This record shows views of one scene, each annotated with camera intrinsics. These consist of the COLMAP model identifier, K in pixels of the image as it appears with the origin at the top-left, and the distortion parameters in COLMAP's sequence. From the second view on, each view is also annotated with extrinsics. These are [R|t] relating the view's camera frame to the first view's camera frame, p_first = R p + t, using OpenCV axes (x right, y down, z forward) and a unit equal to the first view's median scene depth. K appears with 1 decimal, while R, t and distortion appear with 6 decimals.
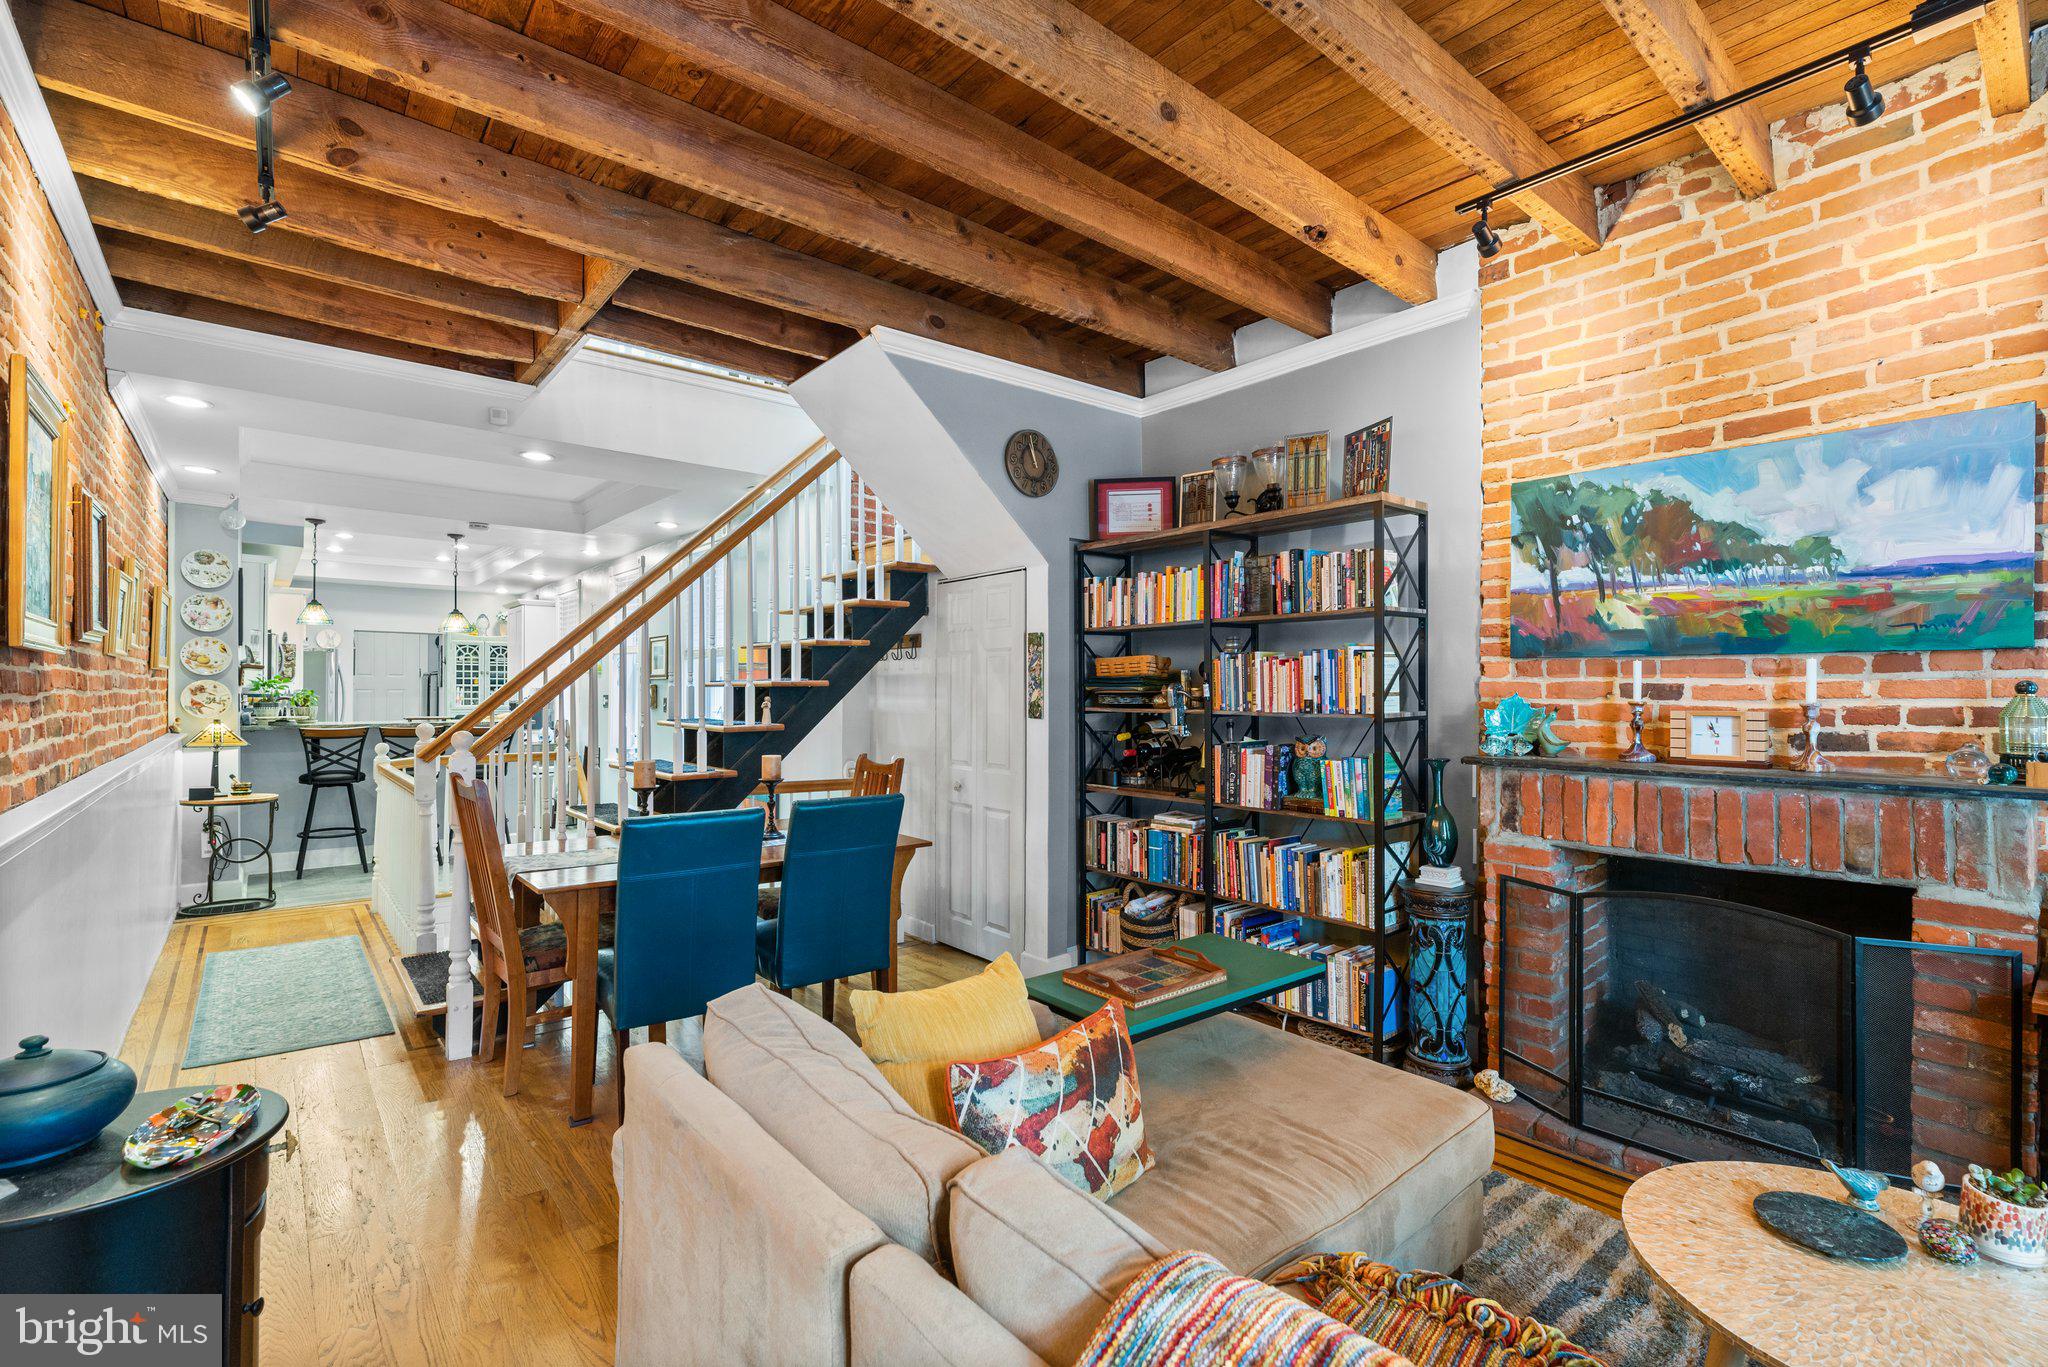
lens RADIAL K [[914.9, 0, 1014.3], [0, 914.9, 687.9], [0, 0, 1]] dist [0.004095, -0.002085]
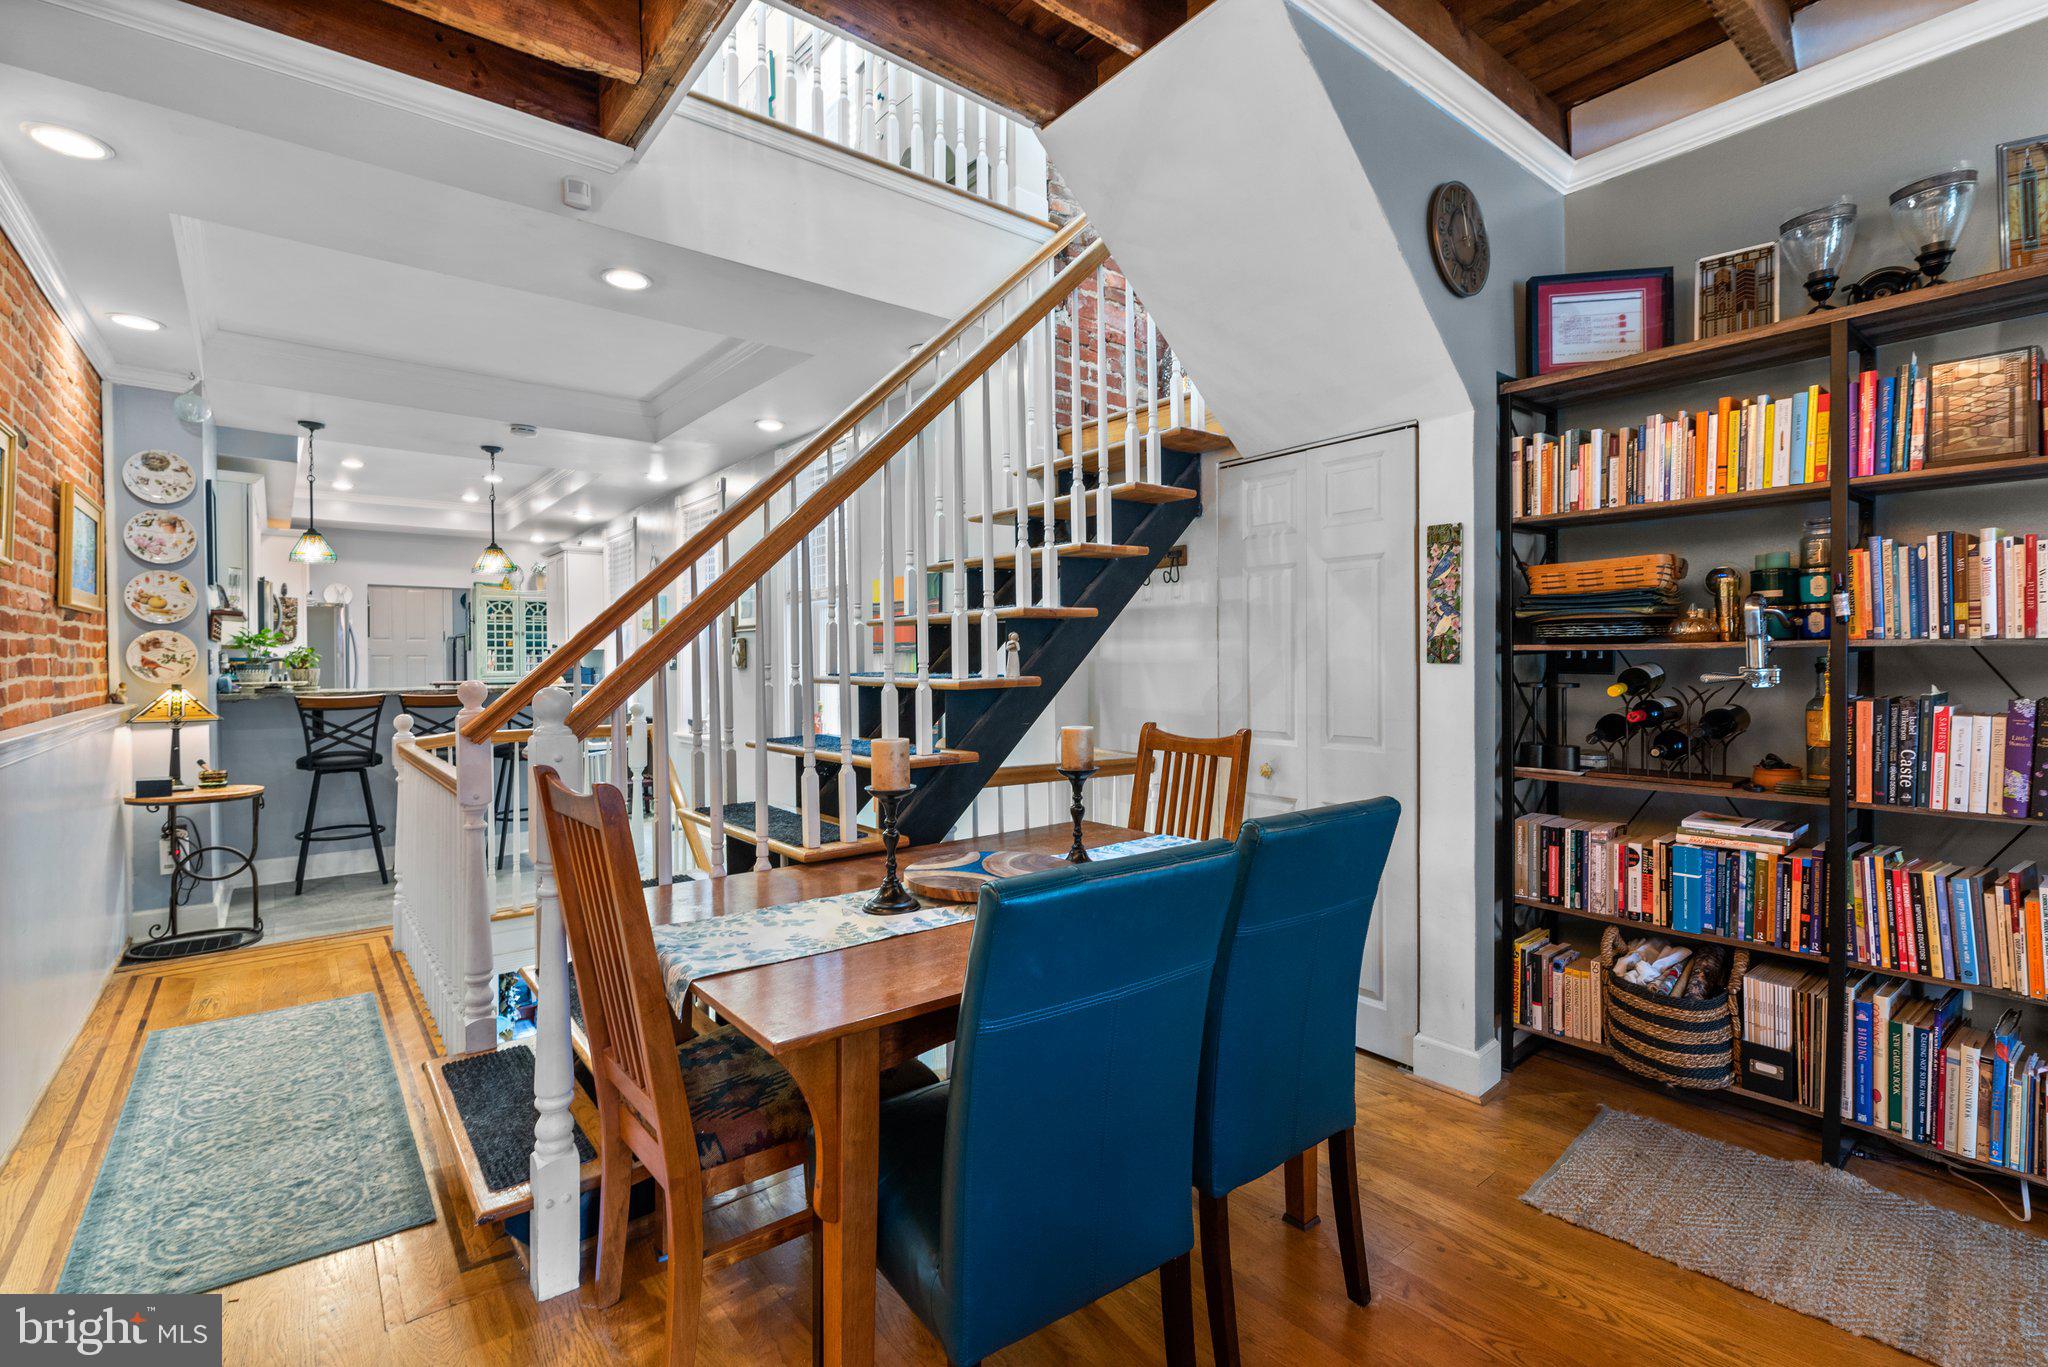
lens RADIAL K [[914.9, 0, 1016.2], [0, 914.9, 667.8], [0, 0, 1]] dist [0.004095, -0.002085]
pose [[0.999858, -0.010550, -0.013167, -0.300821], [0.010710, 0.999869, 0.012125, 0.030104], [0.013037, -0.012264, 0.999840, 0.434607]]
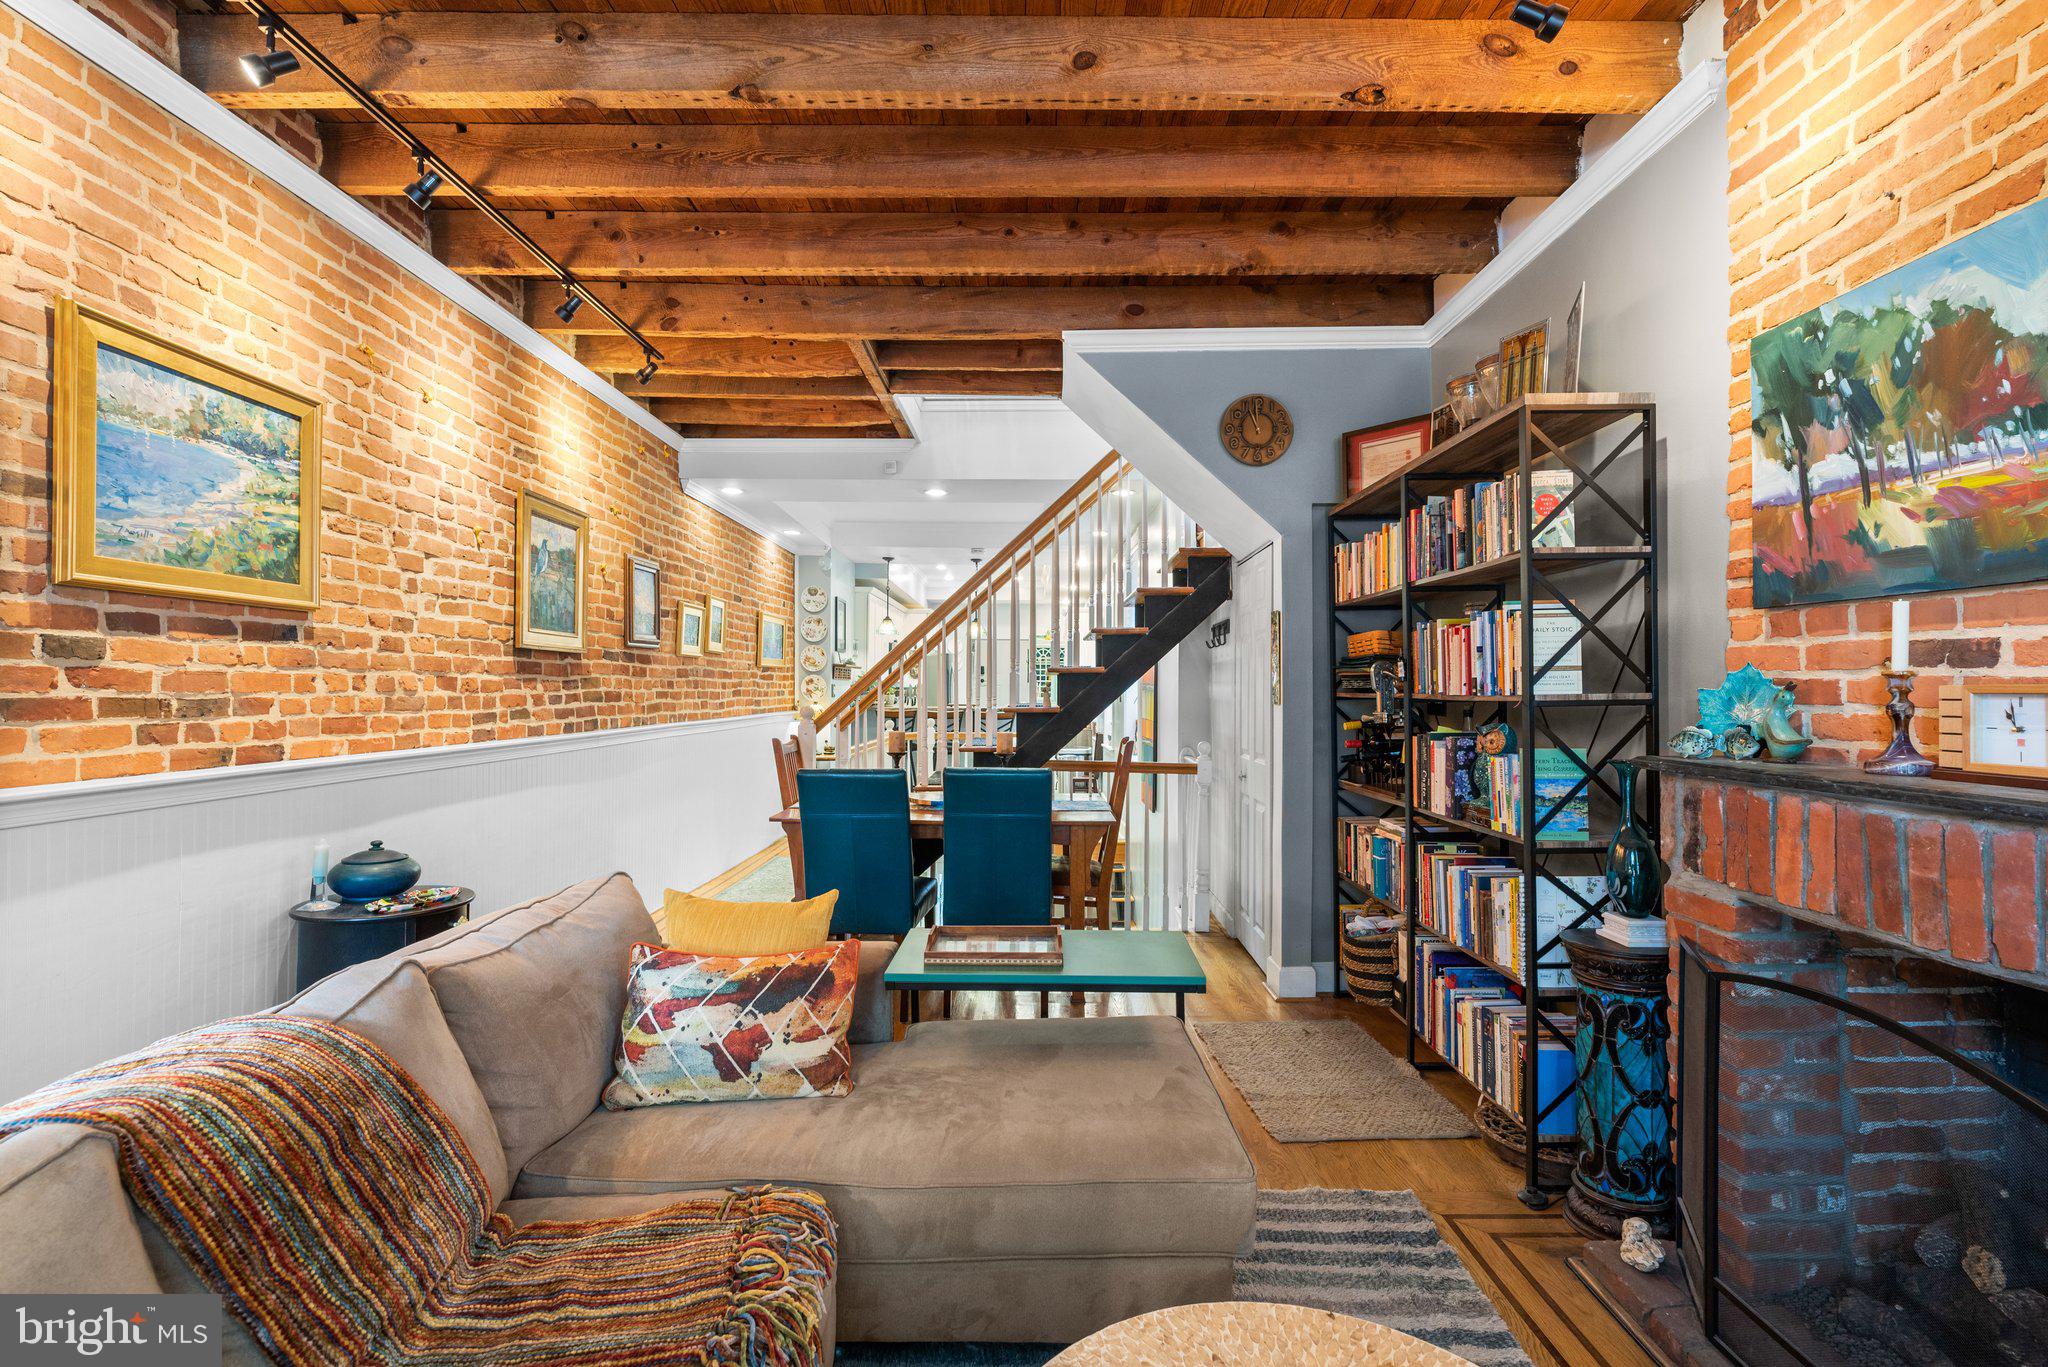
lens RADIAL K [[914.9, 0, 1020.8], [0, 914.9, 685.1], [0, 0, 1]] dist [0.004095, -0.002085]
pose [[0.762262, -0.002083, -0.647265, 0.492837], [-0.000113, 0.999994, -0.003351, 0.020115], [0.647269, 0.002628, 0.762257, 0.151023]]
